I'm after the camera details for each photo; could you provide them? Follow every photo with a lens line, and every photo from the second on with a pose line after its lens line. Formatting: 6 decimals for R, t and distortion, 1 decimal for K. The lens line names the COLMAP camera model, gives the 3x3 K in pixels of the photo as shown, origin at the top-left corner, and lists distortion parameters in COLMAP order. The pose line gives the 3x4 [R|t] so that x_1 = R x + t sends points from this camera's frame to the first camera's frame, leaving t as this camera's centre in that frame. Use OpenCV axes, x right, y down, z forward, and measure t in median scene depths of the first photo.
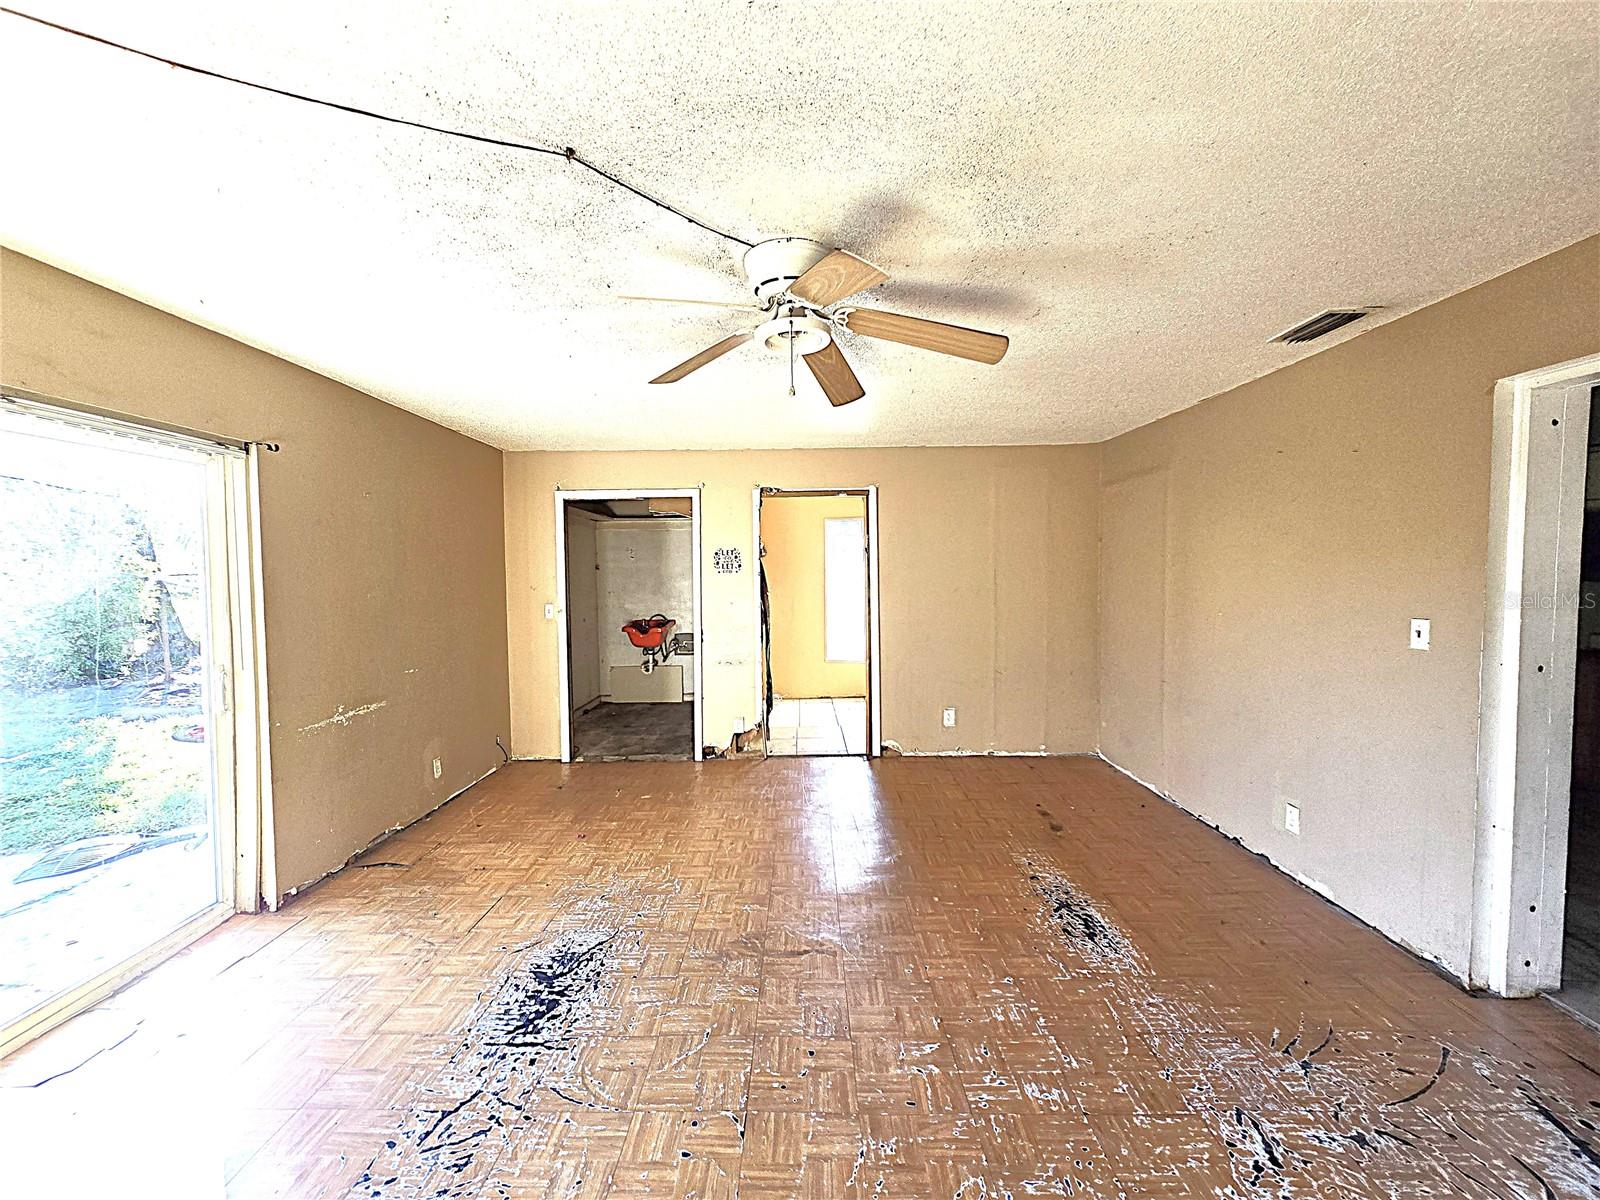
lens RADIAL K [[671.7, 0, 788.0], [0, 671.7, 600.3], [0, 0, 1]] dist [-0.001495, -0.000532]
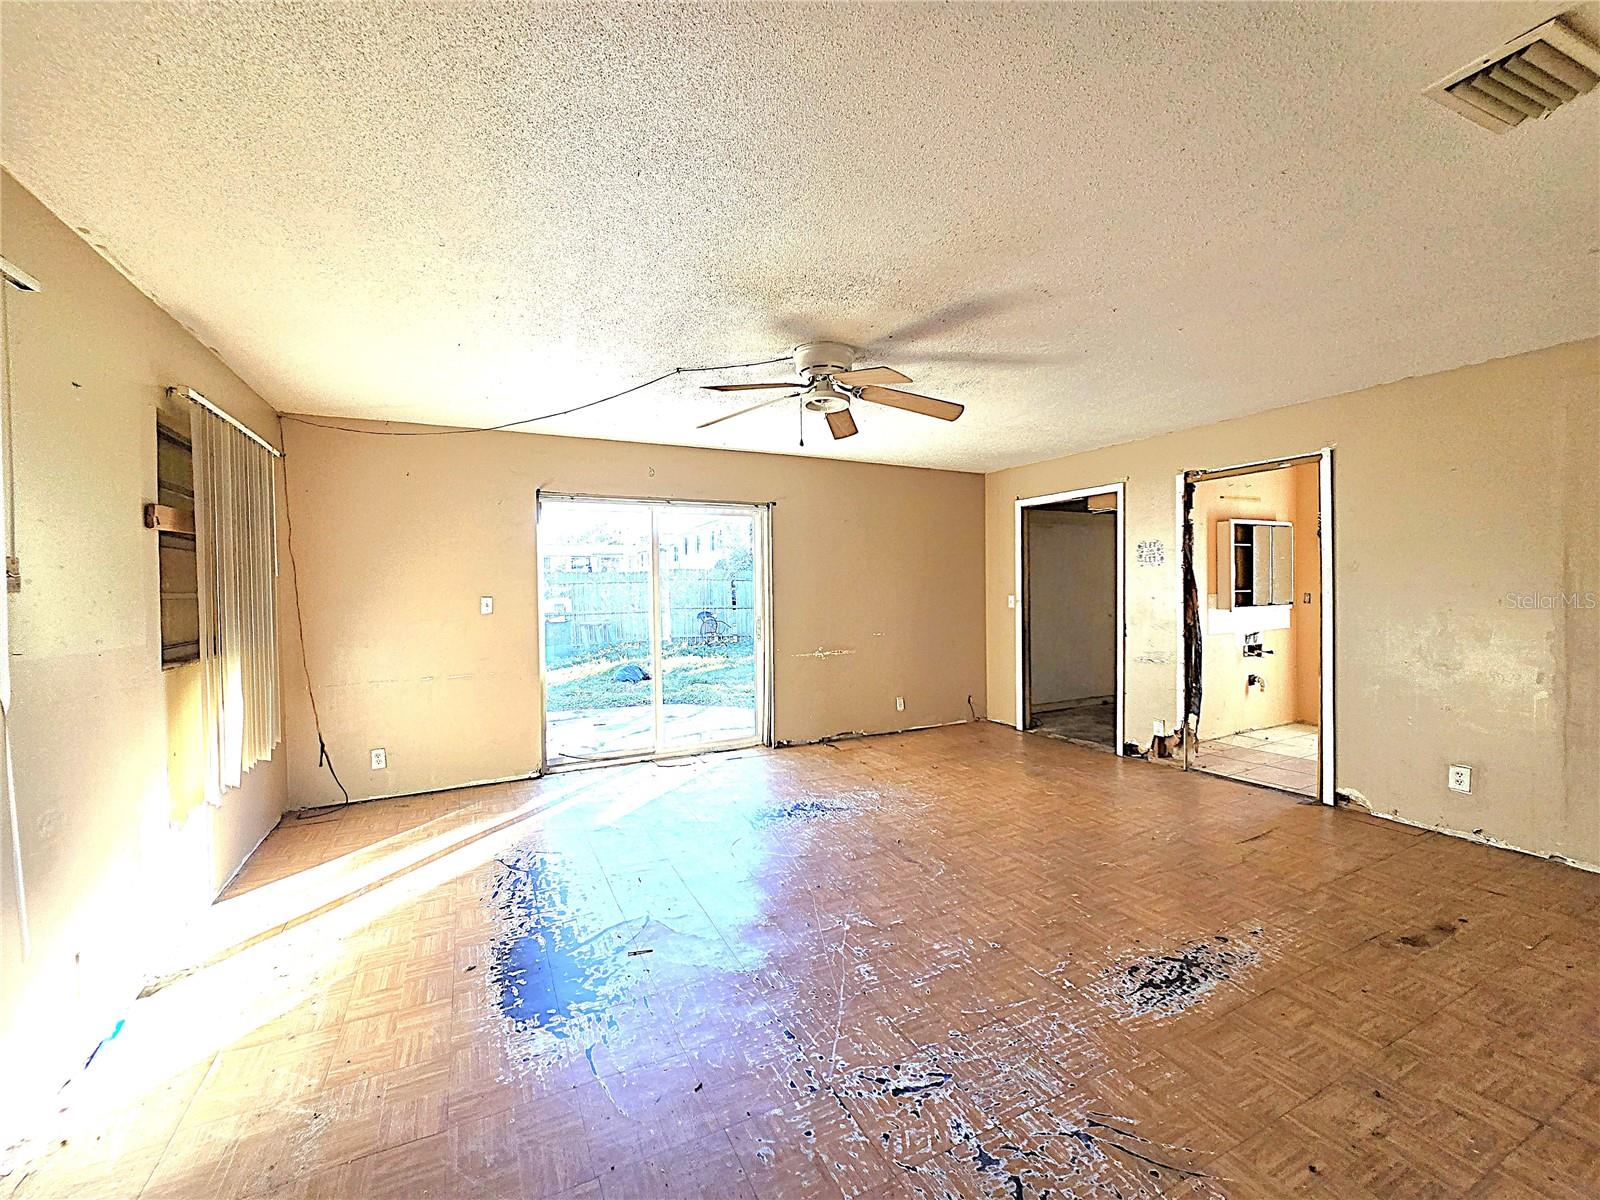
lens RADIAL K [[671.7, 0, 788.0], [0, 671.7, 600.3], [0, 0, 1]] dist [-0.001495, -0.000532]
pose [[0.428293, 0.022930, -0.903349, 0.687243], [-0.032913, 0.999411, 0.009764, 0.019360], [0.903040, 0.025550, 0.428795, 0.153153]]
